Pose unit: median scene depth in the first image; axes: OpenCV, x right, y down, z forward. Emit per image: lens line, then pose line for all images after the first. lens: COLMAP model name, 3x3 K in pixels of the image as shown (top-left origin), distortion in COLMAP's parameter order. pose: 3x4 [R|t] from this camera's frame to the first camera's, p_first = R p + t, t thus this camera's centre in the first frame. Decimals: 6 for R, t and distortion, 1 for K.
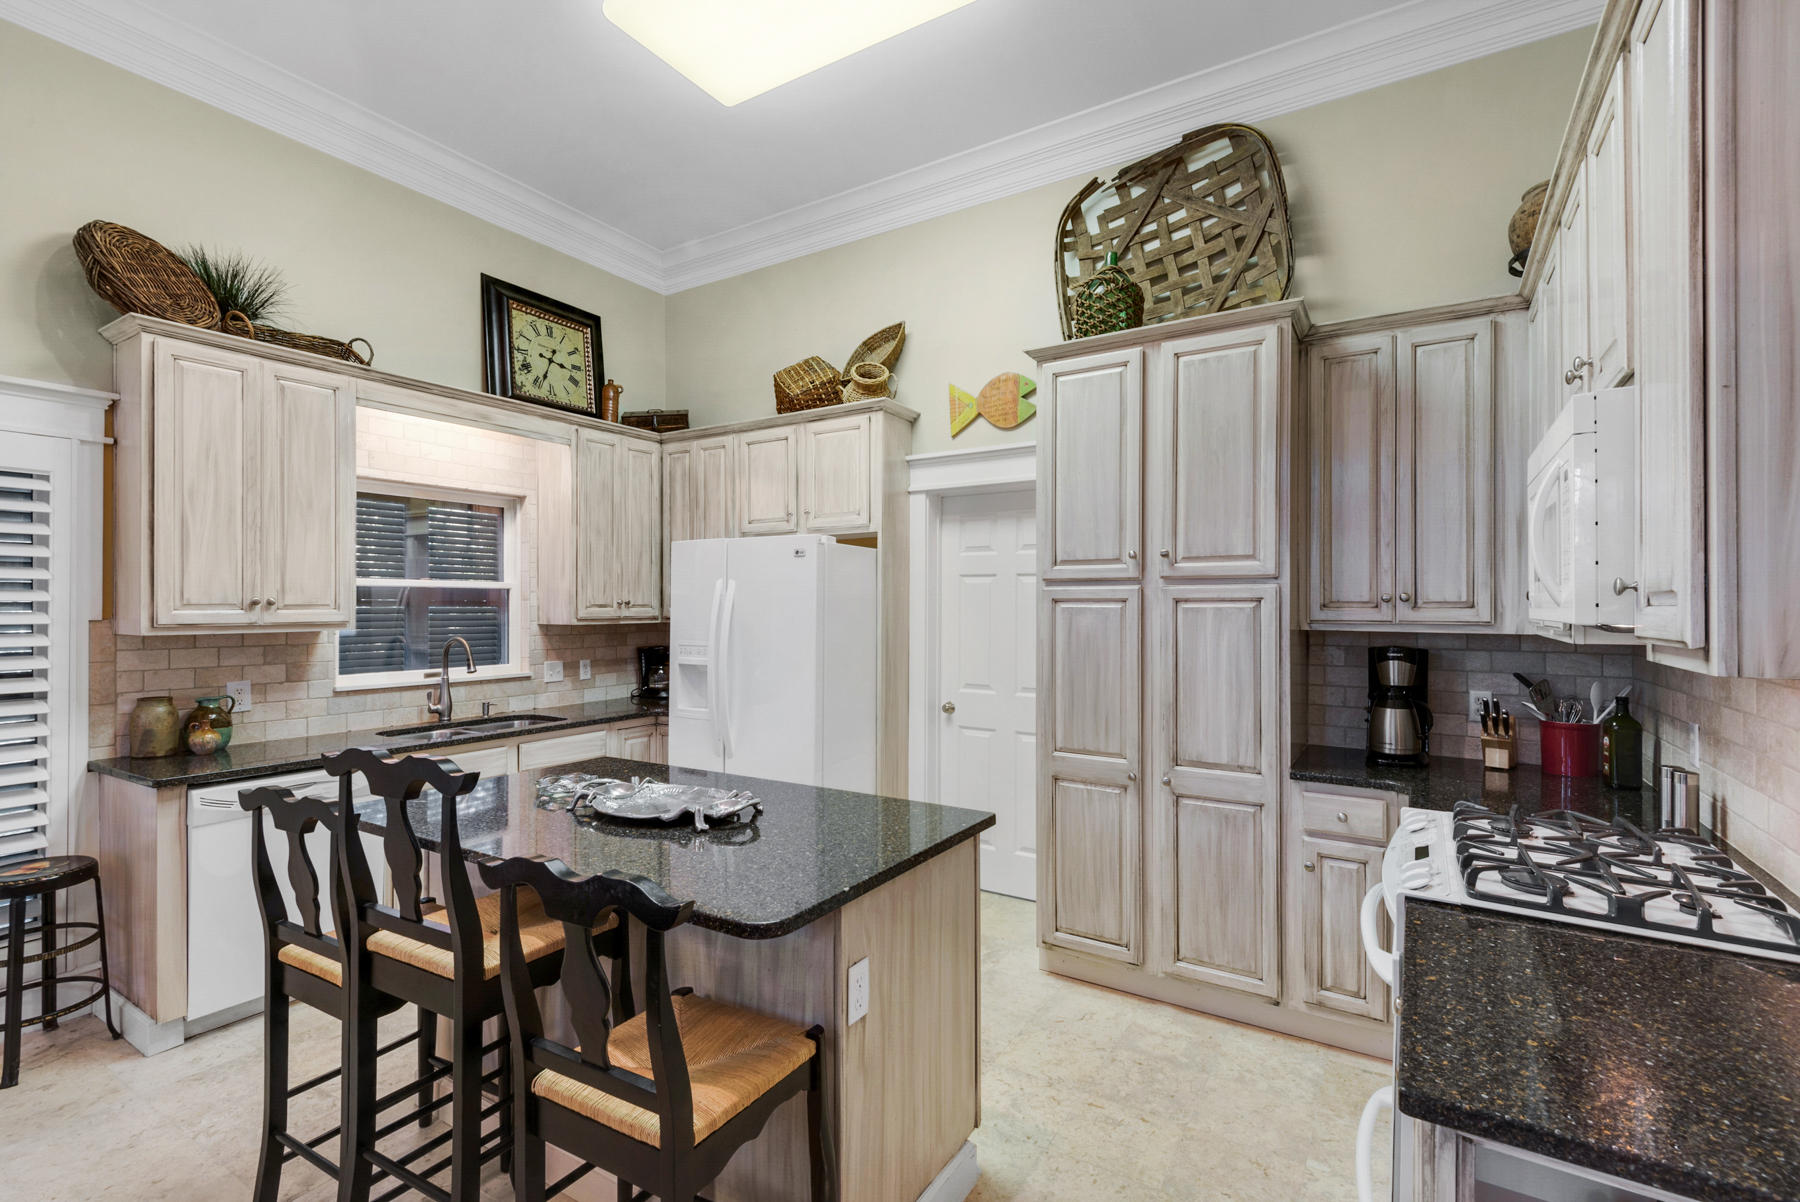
lens RADIAL K [[817.6, 0, 886.8], [0, 817.6, 603.6], [0, 0, 1]] dist [0.022831, -0.013050]
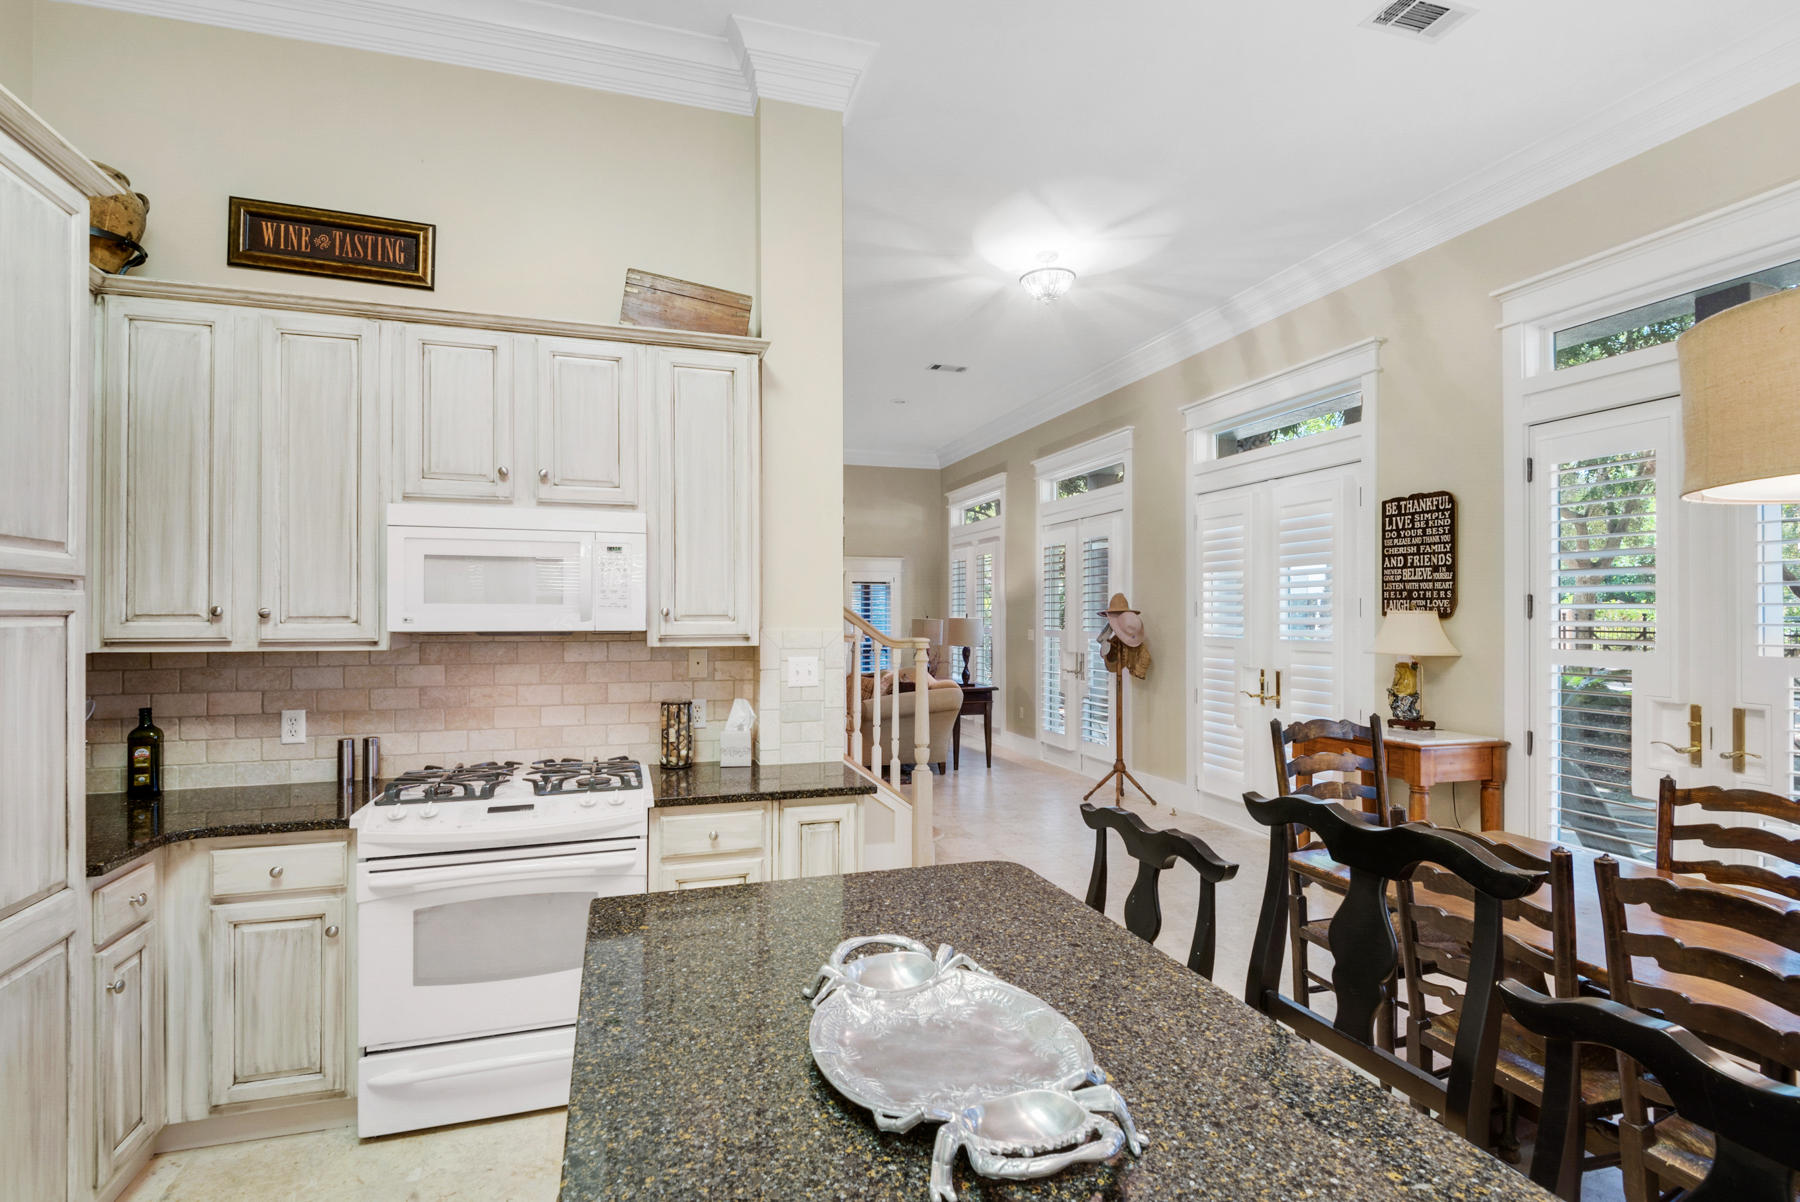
lens RADIAL K [[838.2, 0, 887.5], [0, 838.2, 609.9], [0, 0, 1]] dist [0.009356, -0.013157]
pose [[-0.762703, 0.003278, 0.646740, -0.389772], [-0.003159, 0.999956, -0.008793, -0.003765], [-0.646741, -0.008749, -0.762660, 0.928995]]
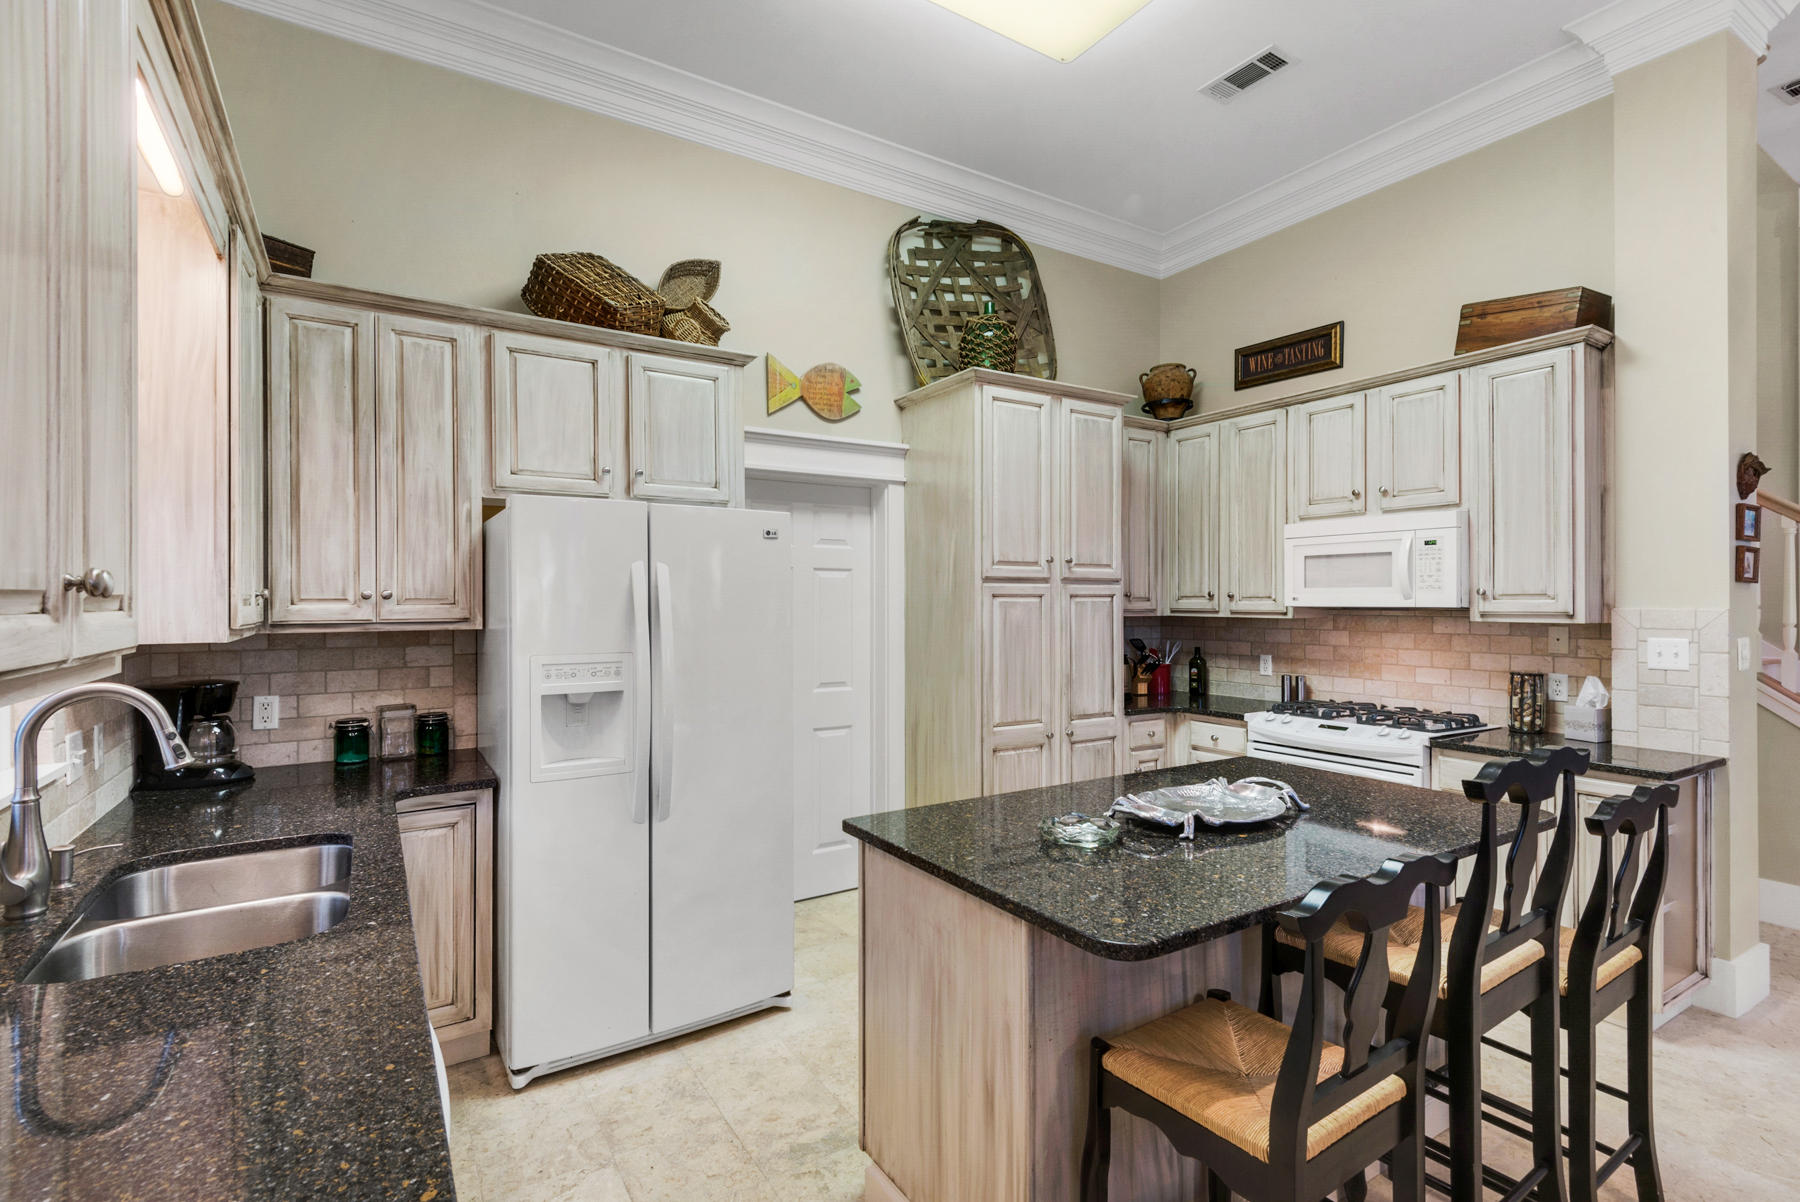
lens RADIAL K [[817.6, 0, 901.2], [0, 817.6, 602.2], [0, 0, 1]] dist [0.022831, -0.013050]
pose [[0.437396, -0.003390, 0.899263, -0.868394], [-0.001849, 0.999987, 0.004669, 0.000513], [-0.899267, -0.003705, 0.437384, 0.607907]]
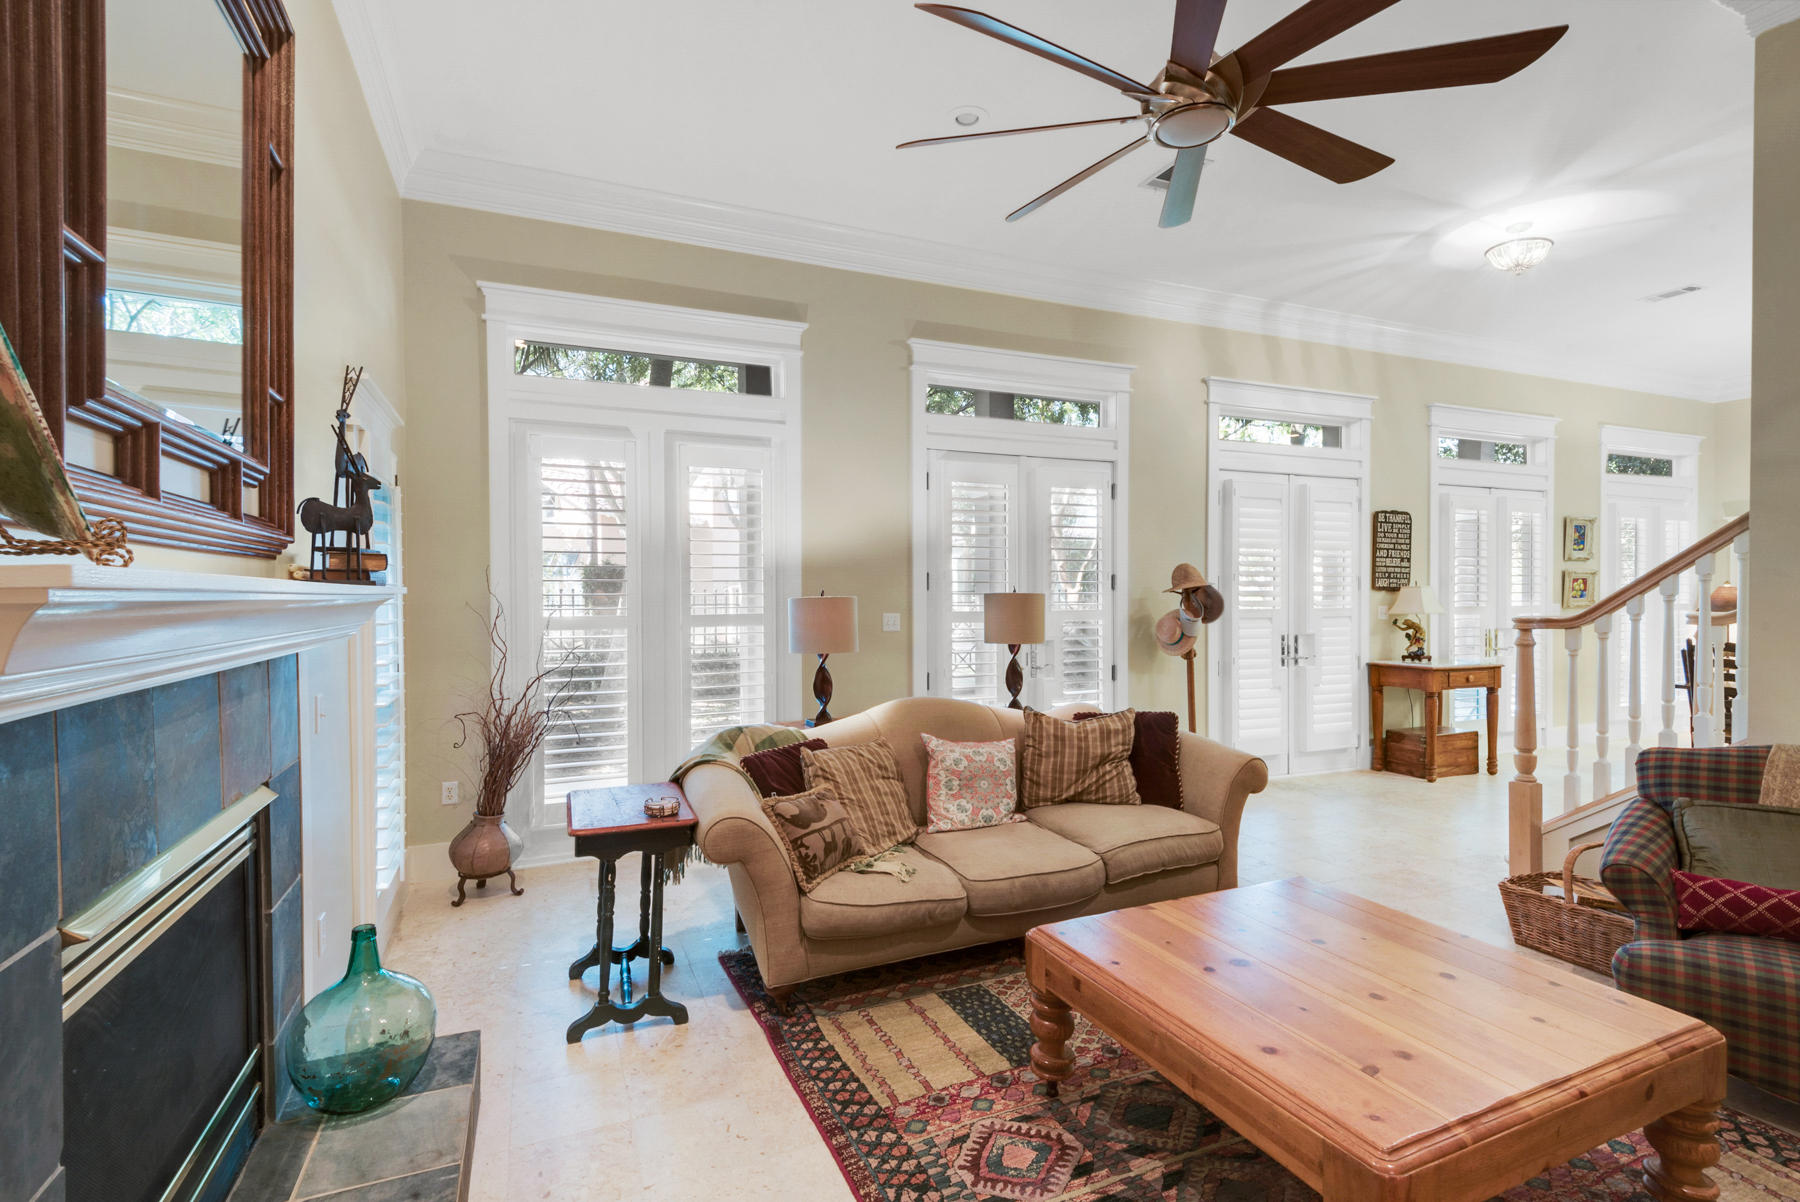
lens RADIAL K [[817.6, 0, 882.9], [0, 817.6, 595.5], [0, 0, 1]] dist [0.022831, -0.013050]
pose [[-0.586933, 0.005685, -0.809616, 2.260775], [0.000264, 0.999977, 0.006830, -0.006267], [0.809636, 0.003795, -0.586921, -0.476236]]
